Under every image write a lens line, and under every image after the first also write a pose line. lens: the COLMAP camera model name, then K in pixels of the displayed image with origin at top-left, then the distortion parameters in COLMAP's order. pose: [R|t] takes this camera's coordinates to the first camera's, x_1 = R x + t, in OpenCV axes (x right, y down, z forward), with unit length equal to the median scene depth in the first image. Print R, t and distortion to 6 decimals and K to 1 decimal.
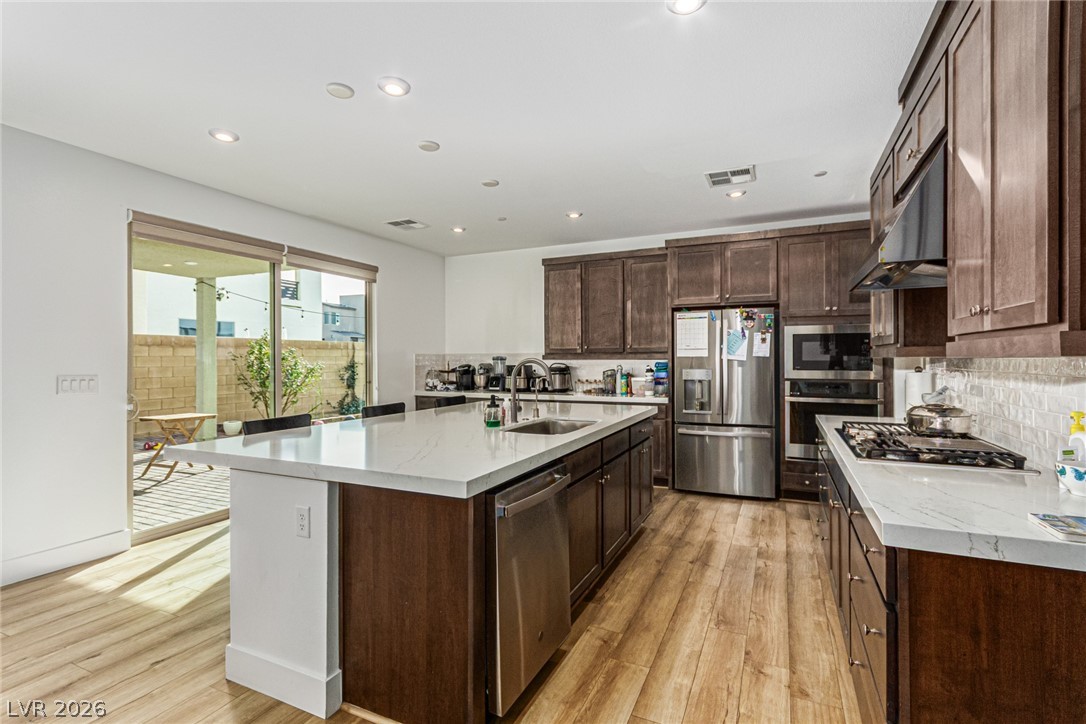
lens RADIAL K [[510.1, 0, 553.7], [0, 510.1, 362.2], [0, 0, 1]] dist [-0.003350, 0.000437]
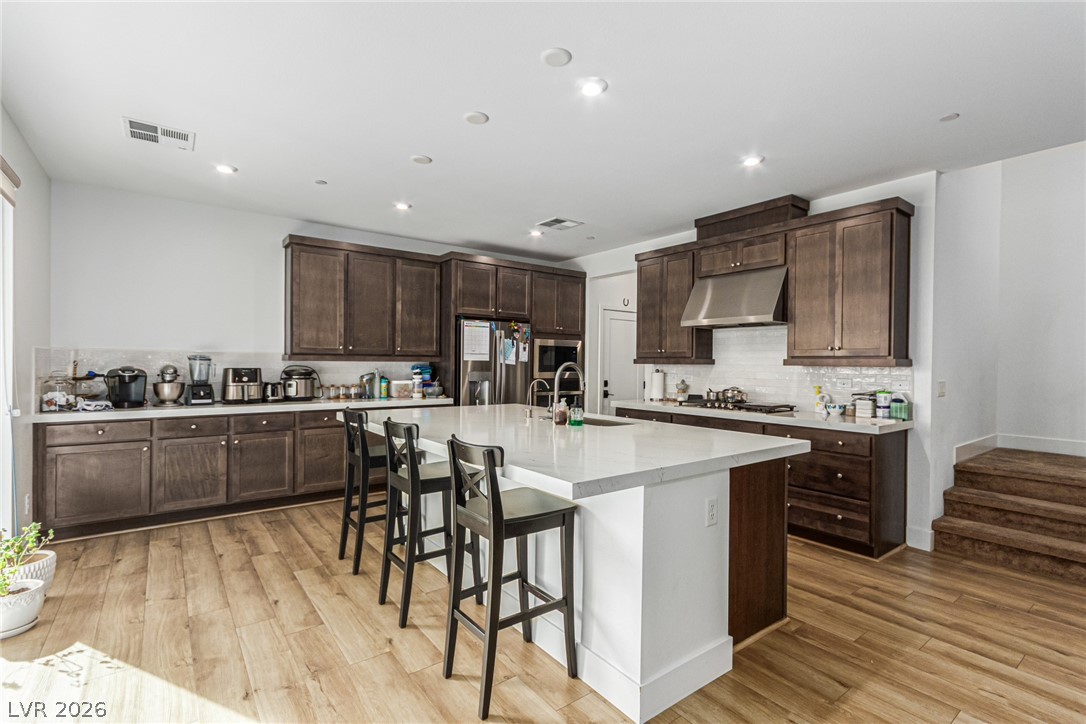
lens RADIAL K [[510.1, 0, 565.7], [0, 510.1, 364.3], [0, 0, 1]] dist [-0.003350, 0.000437]
pose [[0.456851, 0.005099, 0.889529, -0.569247], [-0.010607, 0.999944, -0.000284, -0.003980], [-0.889480, -0.009305, 0.456879, 0.265962]]
